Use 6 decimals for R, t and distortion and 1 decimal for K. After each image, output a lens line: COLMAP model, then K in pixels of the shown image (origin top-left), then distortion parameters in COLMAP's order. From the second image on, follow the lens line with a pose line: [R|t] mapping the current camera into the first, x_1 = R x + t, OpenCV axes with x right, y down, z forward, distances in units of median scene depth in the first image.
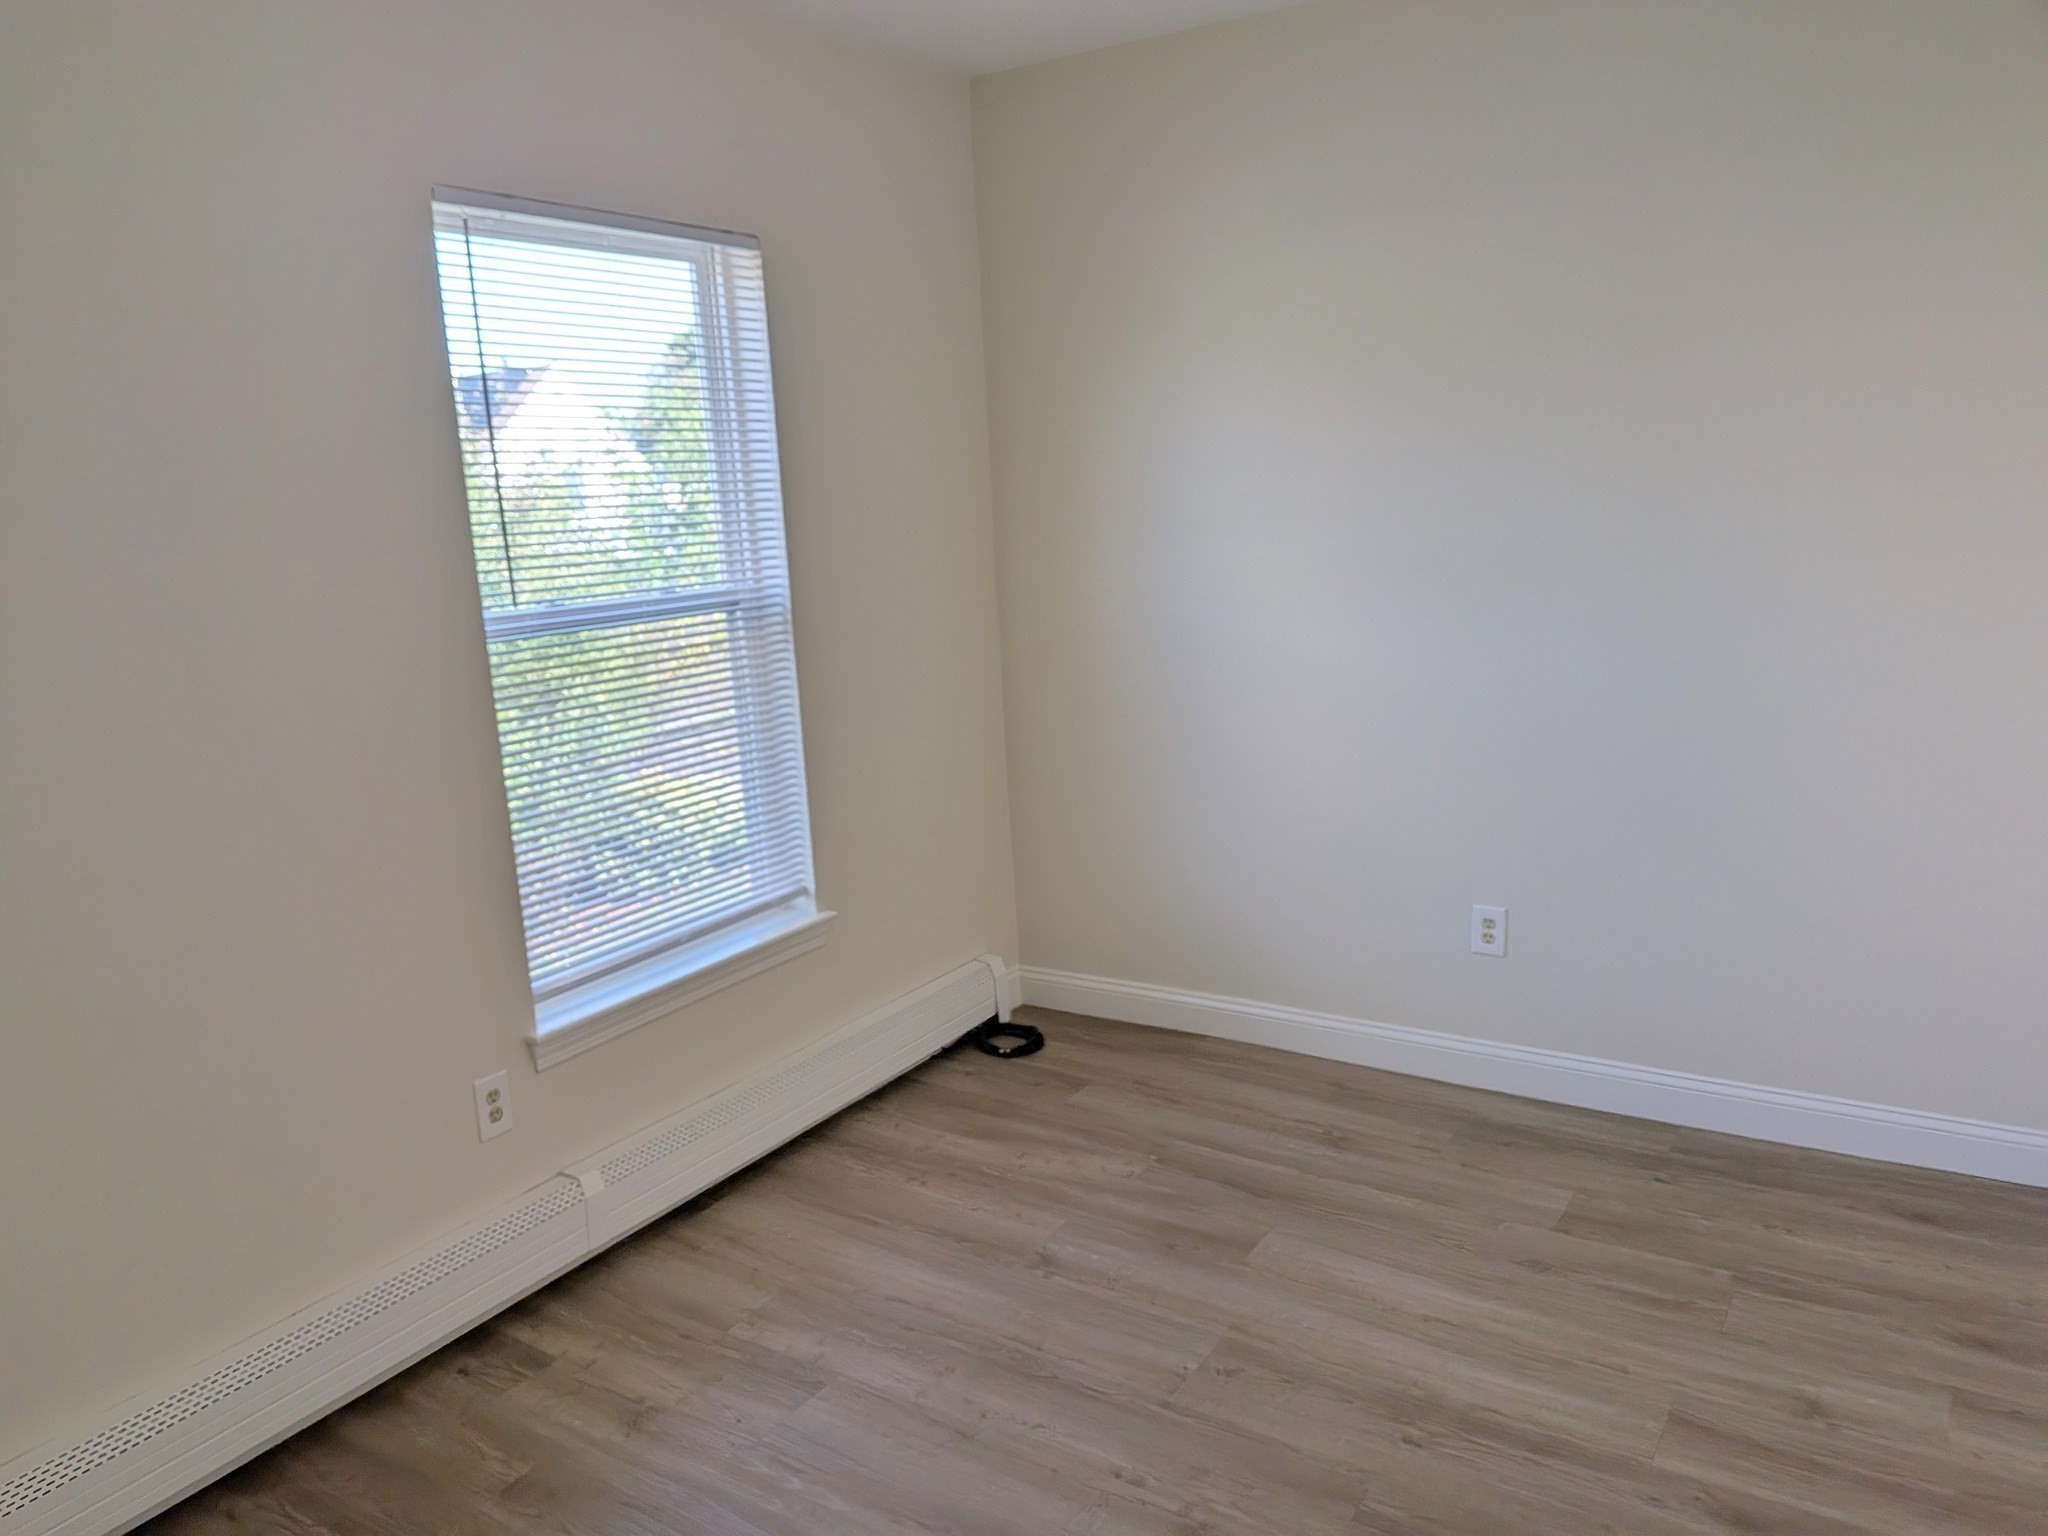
lens RADIAL K [[1476.4, 0, 1022.2], [0, 1476.4, 778.8], [0, 0, 1]] dist [0.048120, -0.073417]
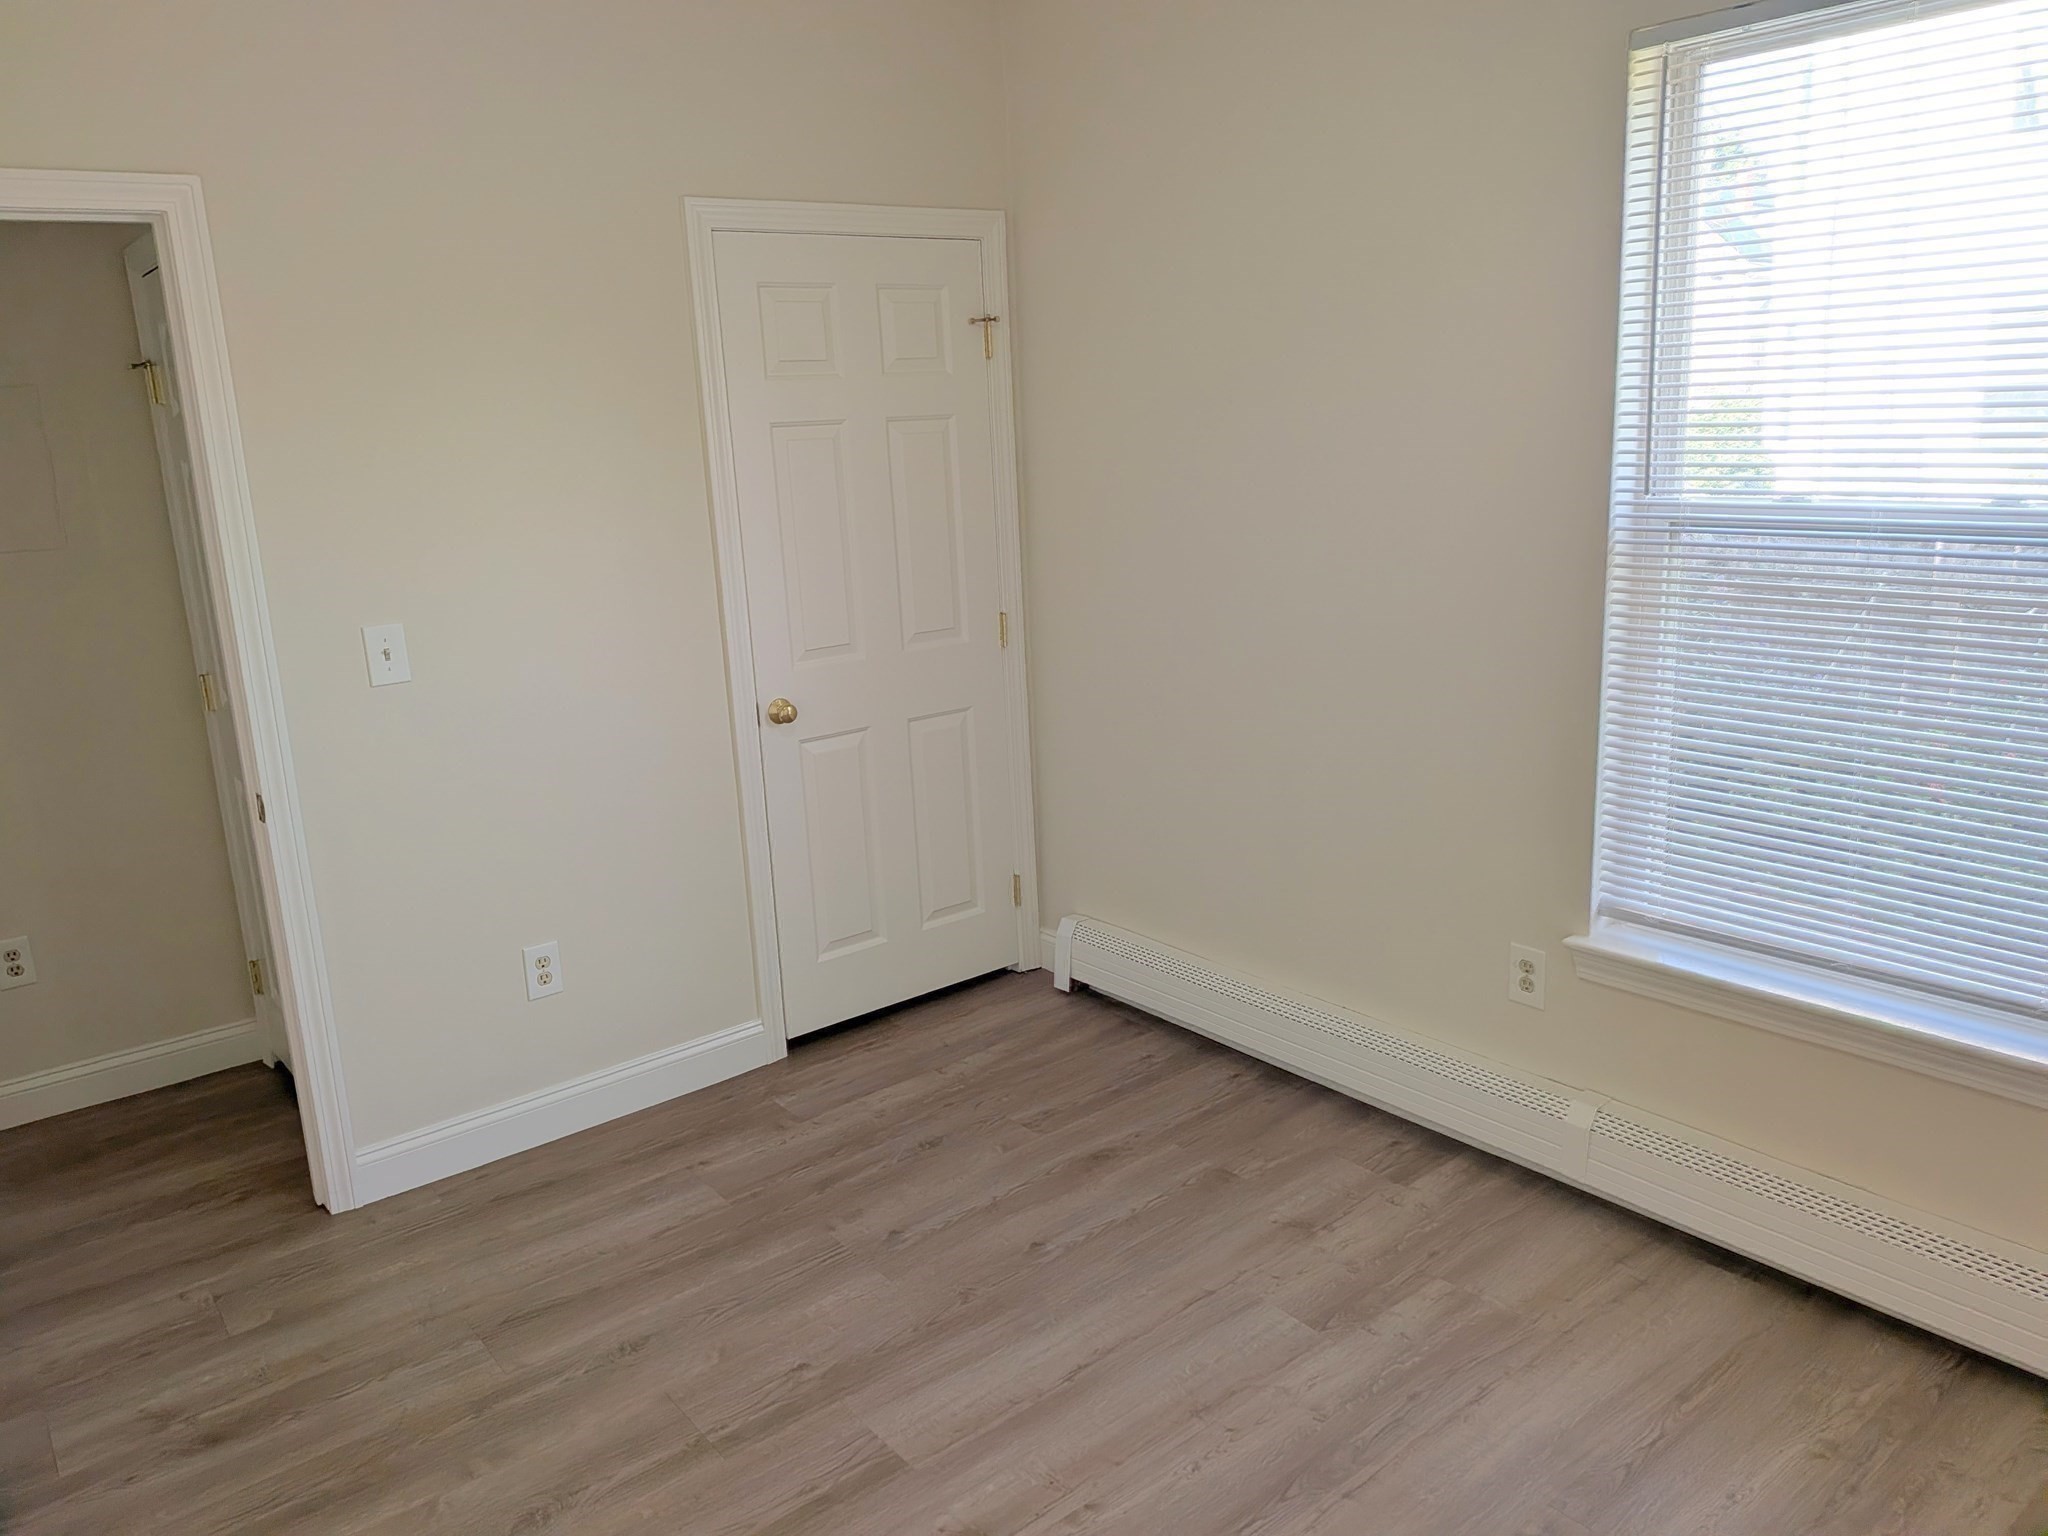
lens RADIAL K [[1476.4, 0, 1001.9], [0, 1476.4, 778.6], [0, 0, 1]] dist [0.048120, -0.073417]
pose [[-0.323520, 0.297198, -0.898336, 0.638554], [-0.122070, 0.928351, 0.351089, -0.220710], [0.938314, 0.223244, -0.264061, 0.897423]]
